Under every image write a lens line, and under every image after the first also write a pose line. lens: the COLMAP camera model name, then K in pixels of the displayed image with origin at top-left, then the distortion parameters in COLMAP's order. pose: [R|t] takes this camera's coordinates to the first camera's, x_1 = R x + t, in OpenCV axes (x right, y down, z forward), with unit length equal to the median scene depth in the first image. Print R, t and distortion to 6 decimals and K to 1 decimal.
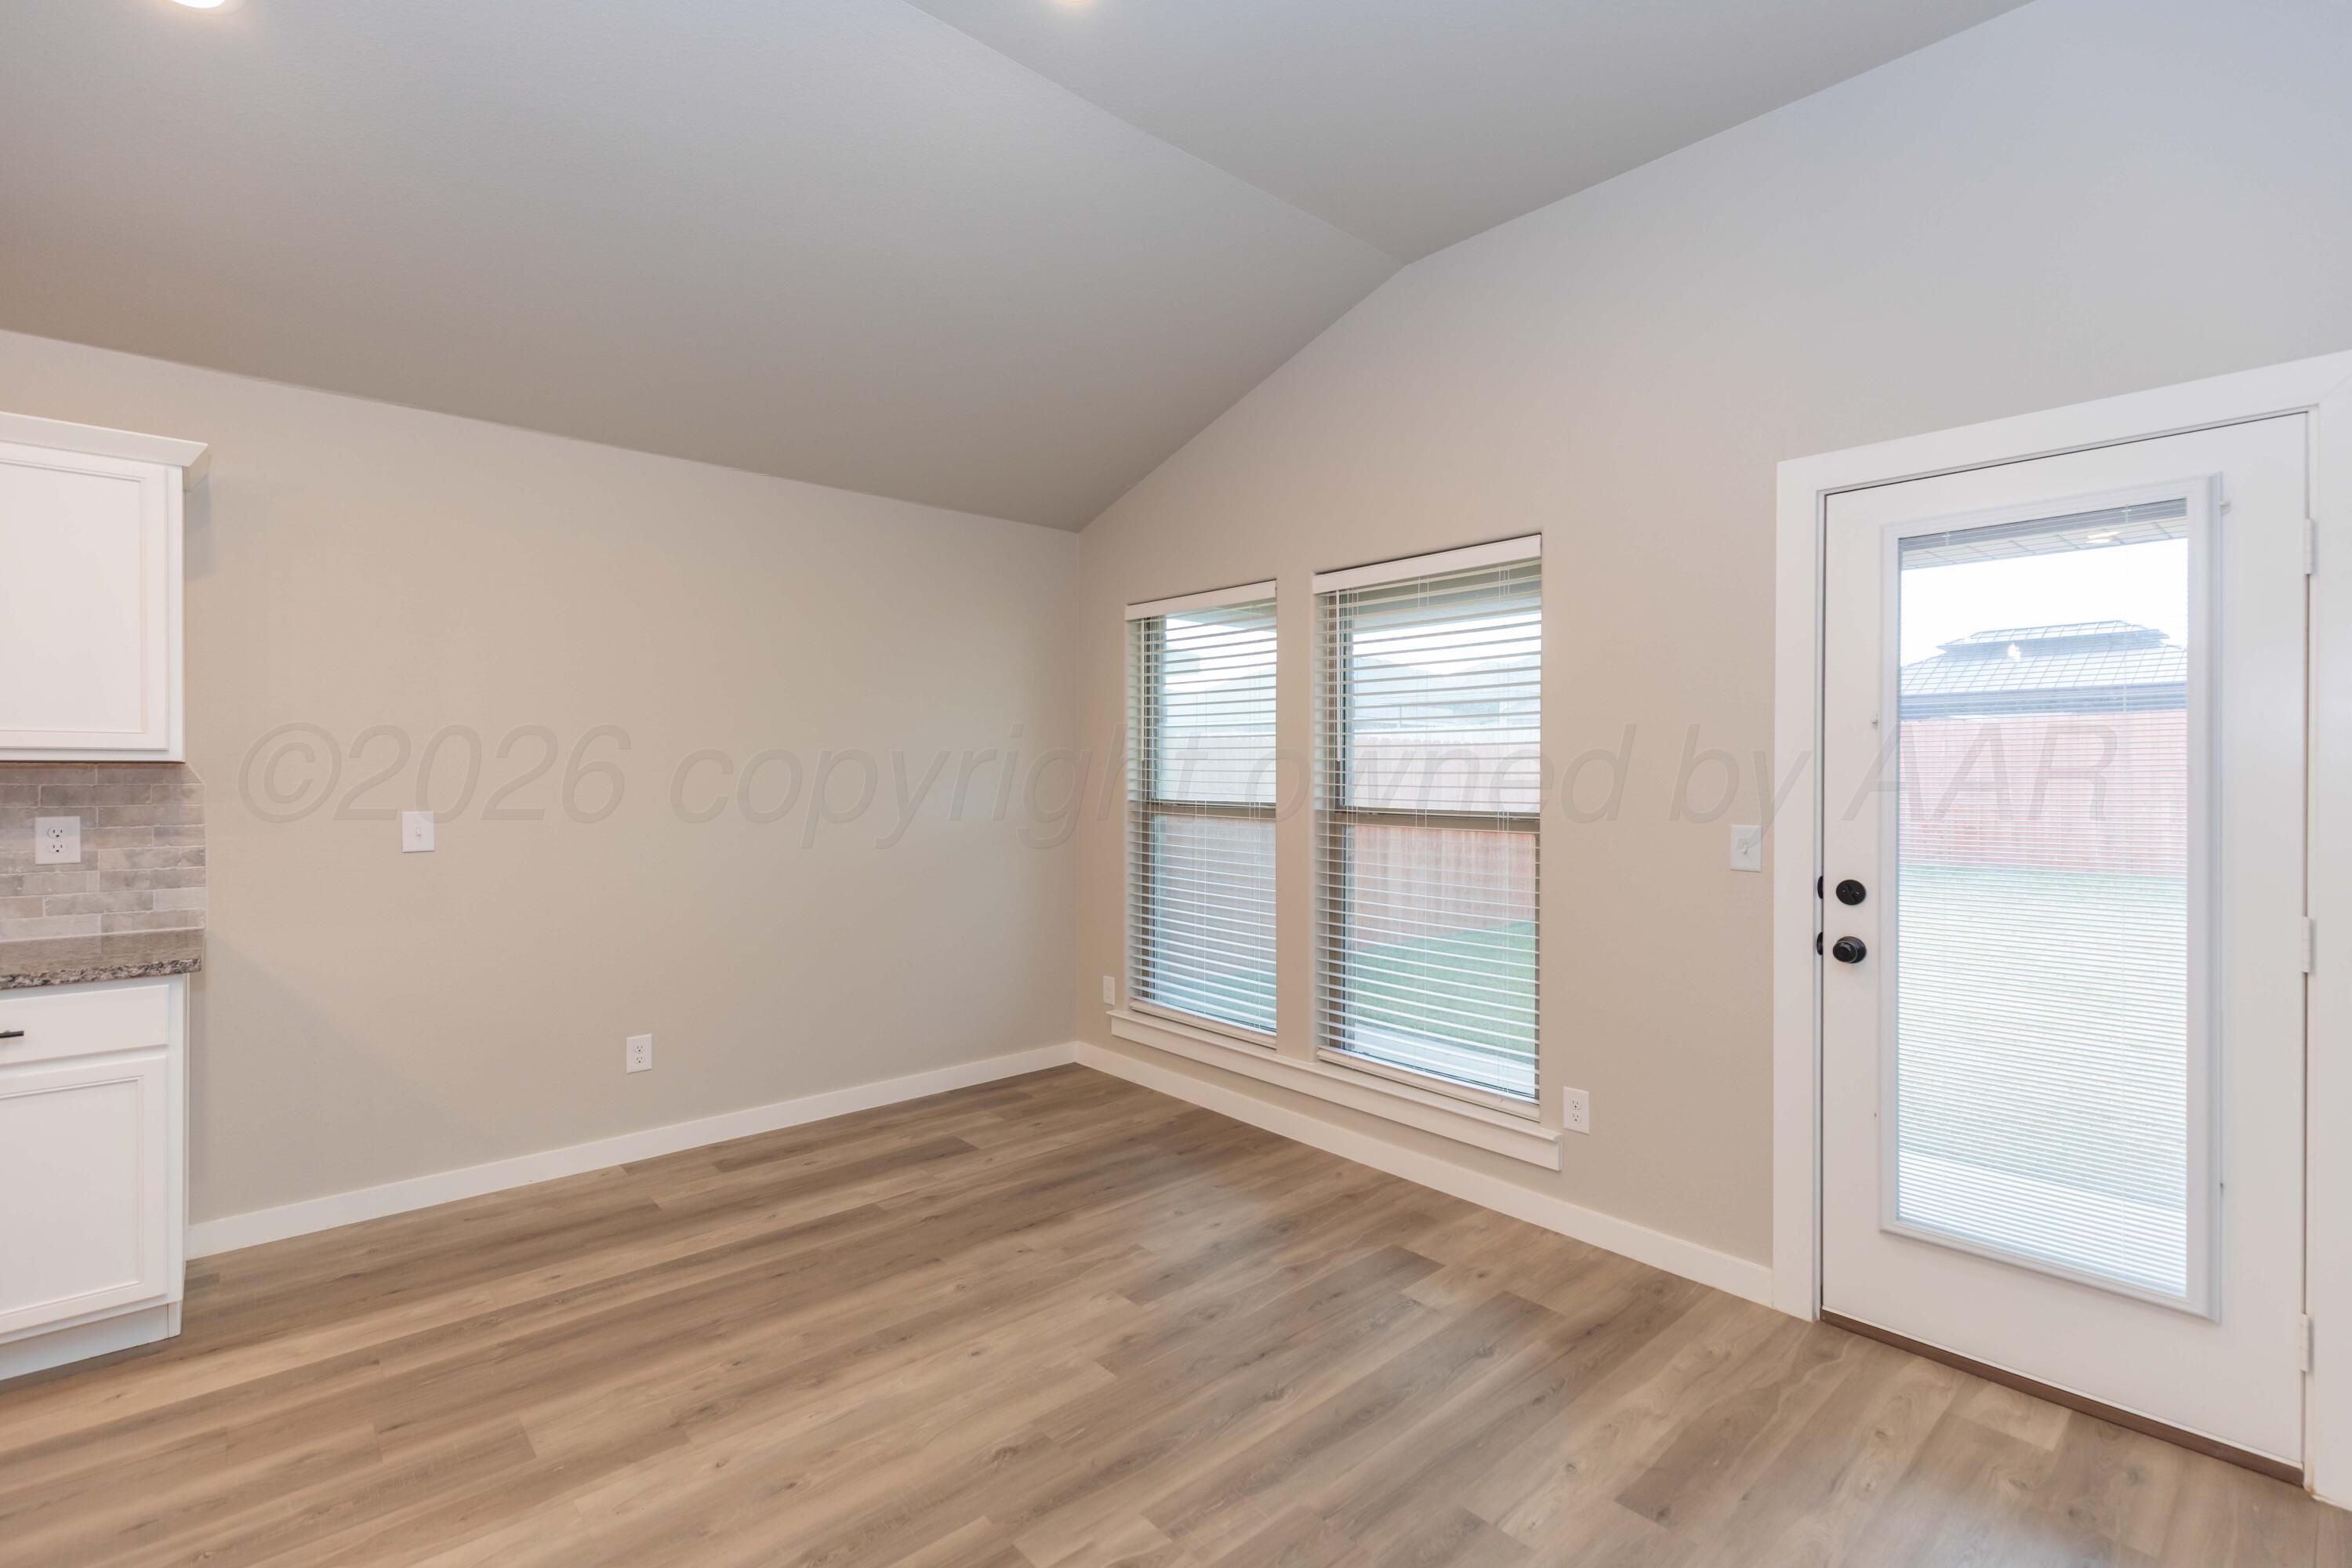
lens RADIAL K [[1064.0, 0, 1176.0], [0, 1064.0, 784.0], [0, 0, 1]] dist [0.000891, -0.001039]
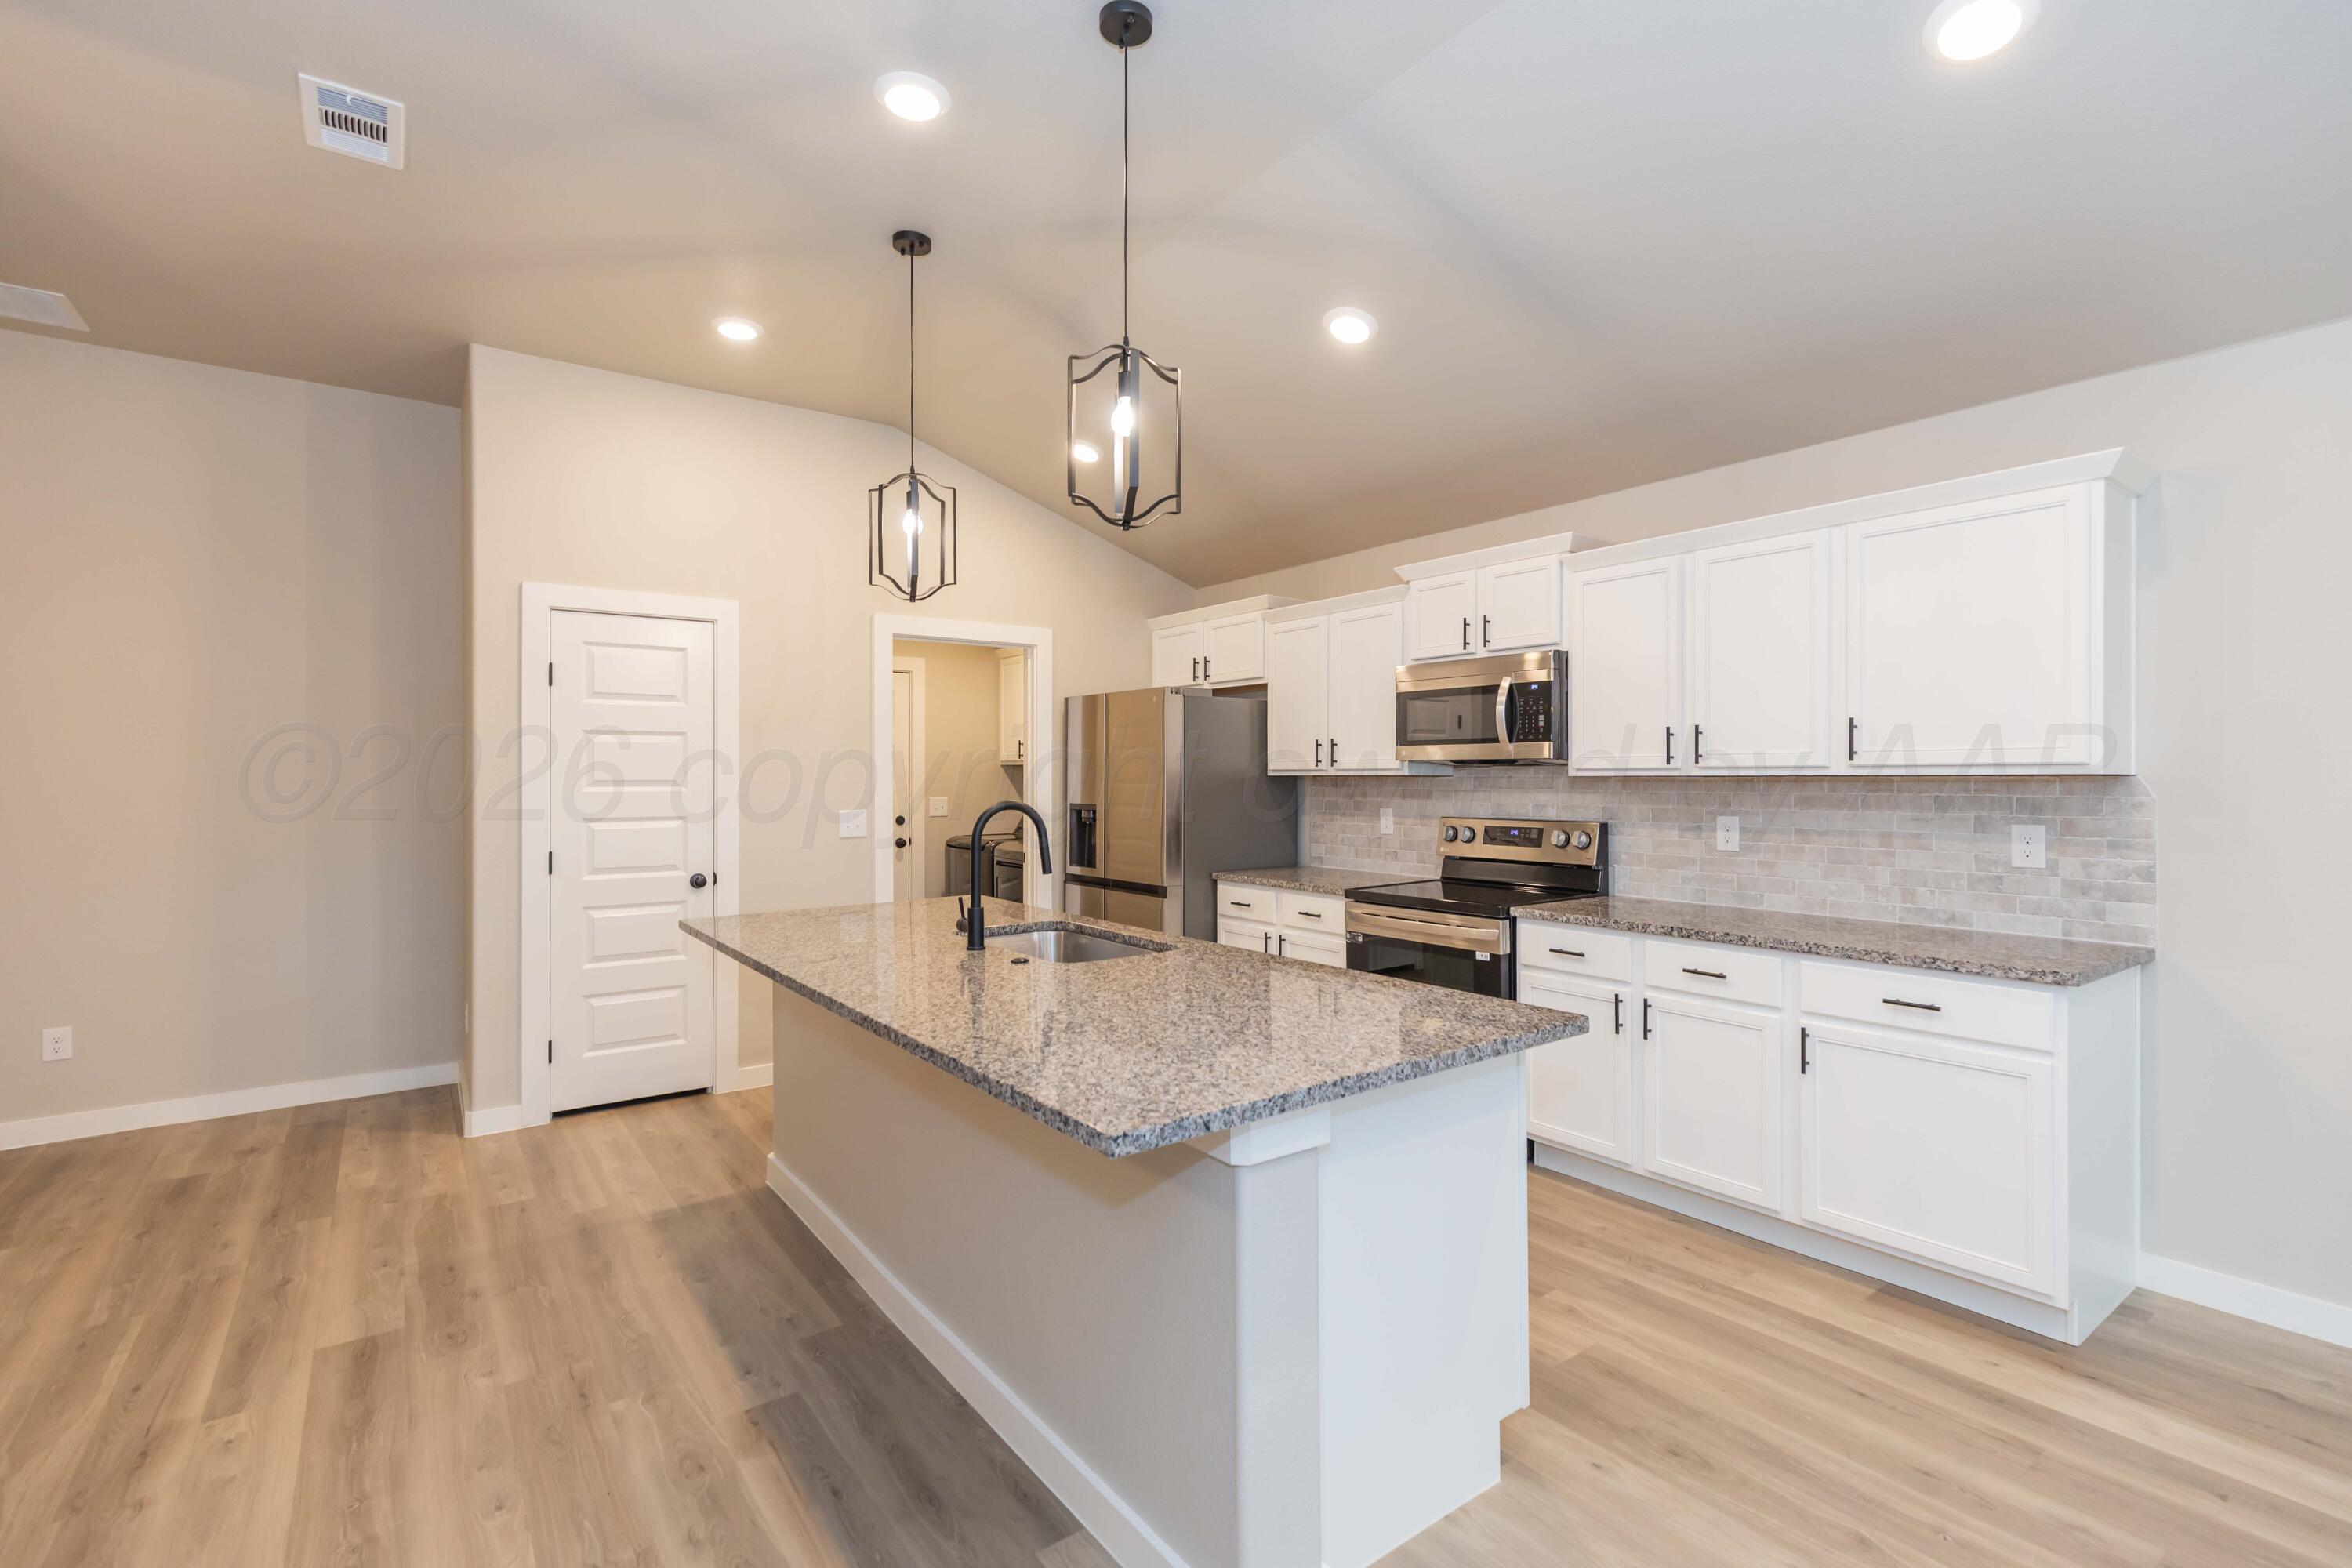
lens RADIAL K [[1064.0, 0, 1176.0], [0, 1064.0, 784.0], [0, 0, 1]] dist [0.000891, -0.001039]
pose [[-0.105423, 0.001306, -0.994427, 0.137596], [-0.007956, 0.999966, 0.002157, -0.007184], [0.994396, 0.008139, -0.105409, 0.235601]]
